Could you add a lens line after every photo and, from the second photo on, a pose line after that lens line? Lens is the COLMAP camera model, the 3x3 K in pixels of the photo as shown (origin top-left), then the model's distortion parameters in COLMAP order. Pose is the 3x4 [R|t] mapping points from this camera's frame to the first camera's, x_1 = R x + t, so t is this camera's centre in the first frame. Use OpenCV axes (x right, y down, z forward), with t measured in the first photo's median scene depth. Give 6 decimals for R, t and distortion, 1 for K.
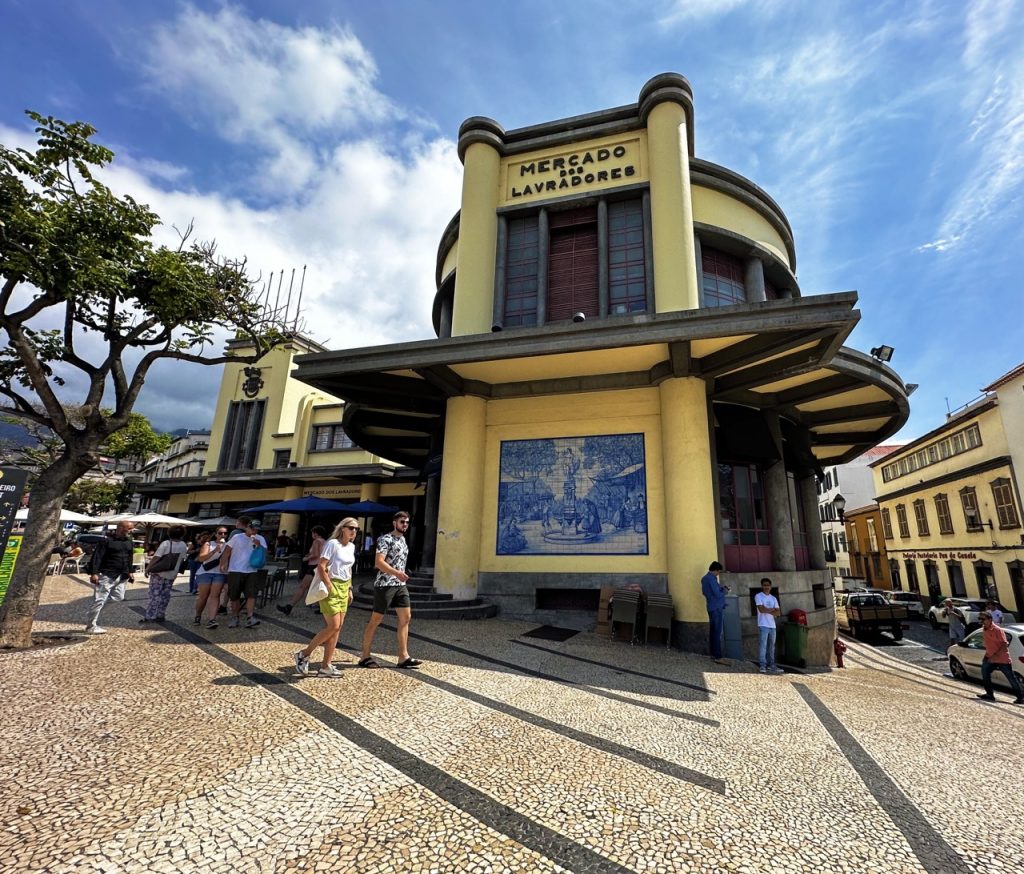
lens RADIAL K [[422.6, 0, 513.5], [0, 422.6, 453.5], [0, 0, 1]] dist [-0.005498, 0.000063]
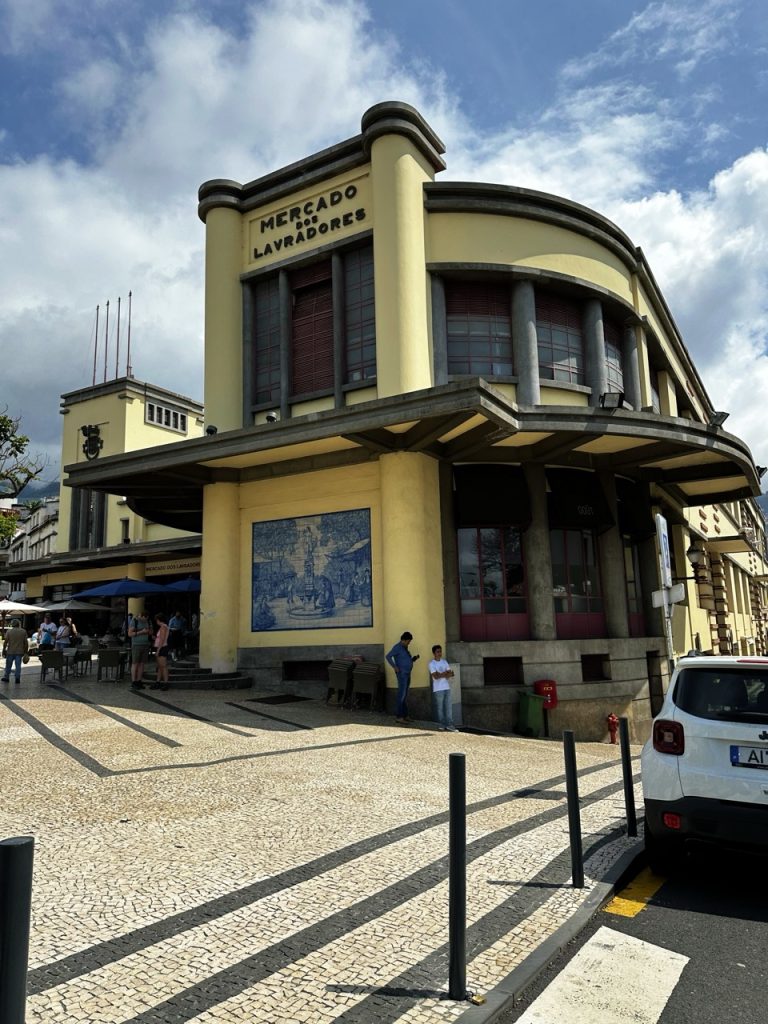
lens RADIAL K [[732.5, 0, 384.0], [0, 732.5, 512.0], [0, 0, 1]] dist [0.164472, -0.367757]
pose [[0.954135, -0.076787, -0.289361, 0.756430], [0.099456, 0.992953, 0.064448, -0.132622], [0.282373, -0.090271, 0.955048, -0.594769]]
